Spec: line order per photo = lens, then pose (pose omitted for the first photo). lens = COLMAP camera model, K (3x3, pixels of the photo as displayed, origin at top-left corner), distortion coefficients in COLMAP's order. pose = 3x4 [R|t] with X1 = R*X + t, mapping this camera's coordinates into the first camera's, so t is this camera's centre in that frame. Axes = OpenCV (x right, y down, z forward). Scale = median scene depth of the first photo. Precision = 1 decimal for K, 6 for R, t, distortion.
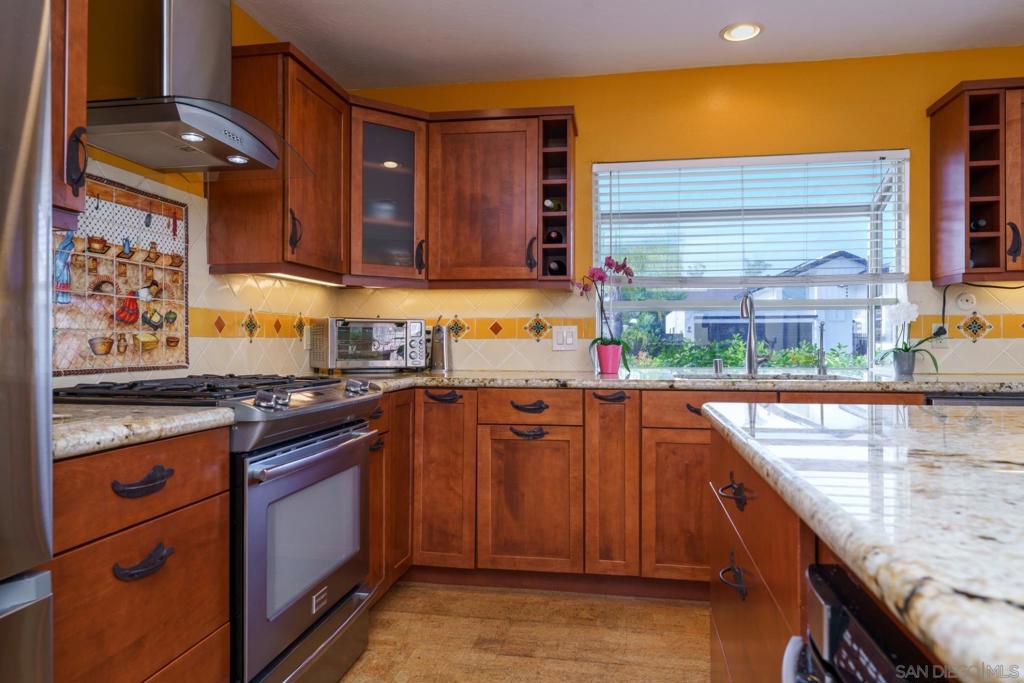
lens RADIAL K [[676.5, 0, 512.2], [0, 676.5, 336.0], [0, 0, 1]] dist [0.003062, -0.000106]
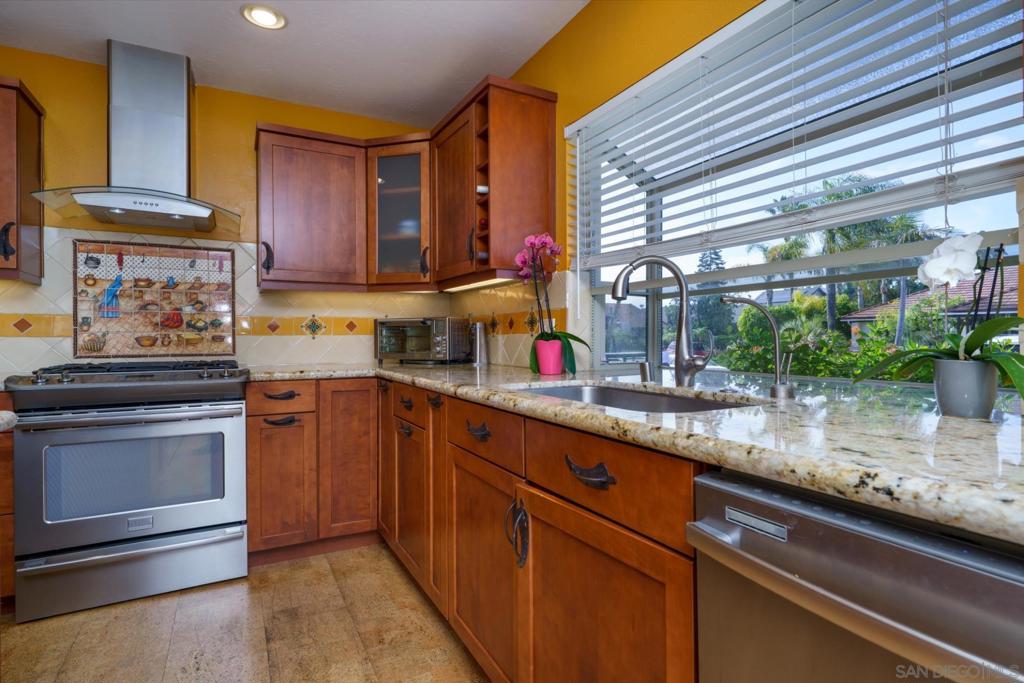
lens RADIAL K [[518.6, 0, 514.9], [0, 518.6, 339.8], [0, 0, 1]] dist [0.008564, -0.001214]
pose [[0.612087, 0.004774, -0.790776, 0.902747], [0.010648, 0.999841, 0.014278, 0.001489], [0.790718, -0.017159, 0.611940, 0.828756]]
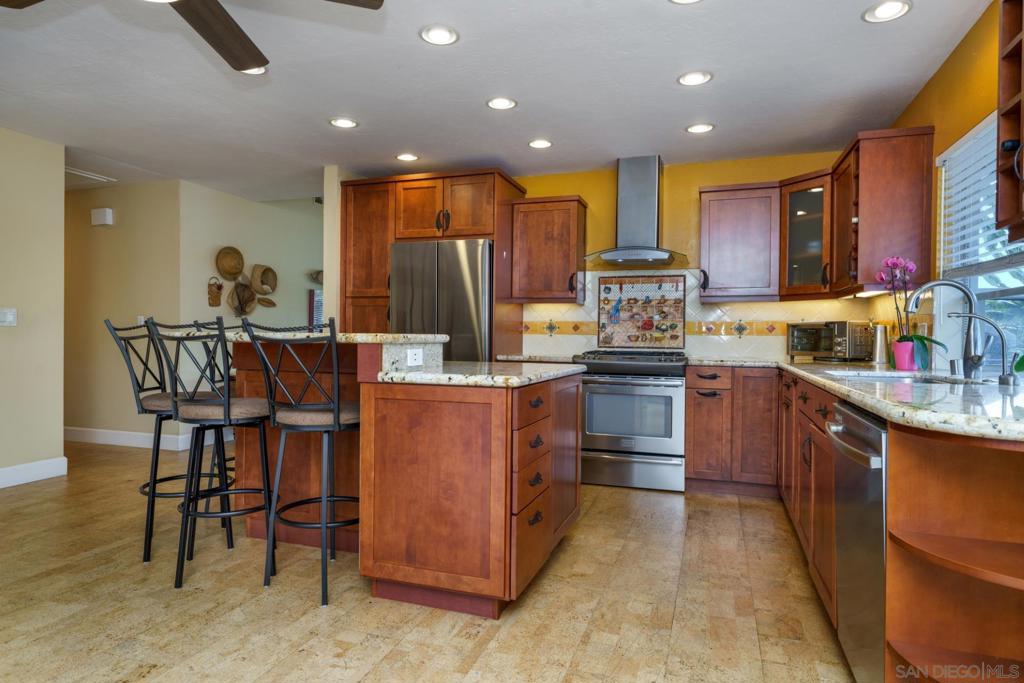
lens RADIAL K [[604.8, 0, 504.7], [0, 604.8, 339.4], [0, 0, 1]] dist [-0.002628, -0.000349]
pose [[-0.176435, 0.007820, -0.984281, 1.655279], [0.000751, 0.999969, 0.007810, 0.000010], [0.984312, 0.000639, -0.176436, 0.819183]]
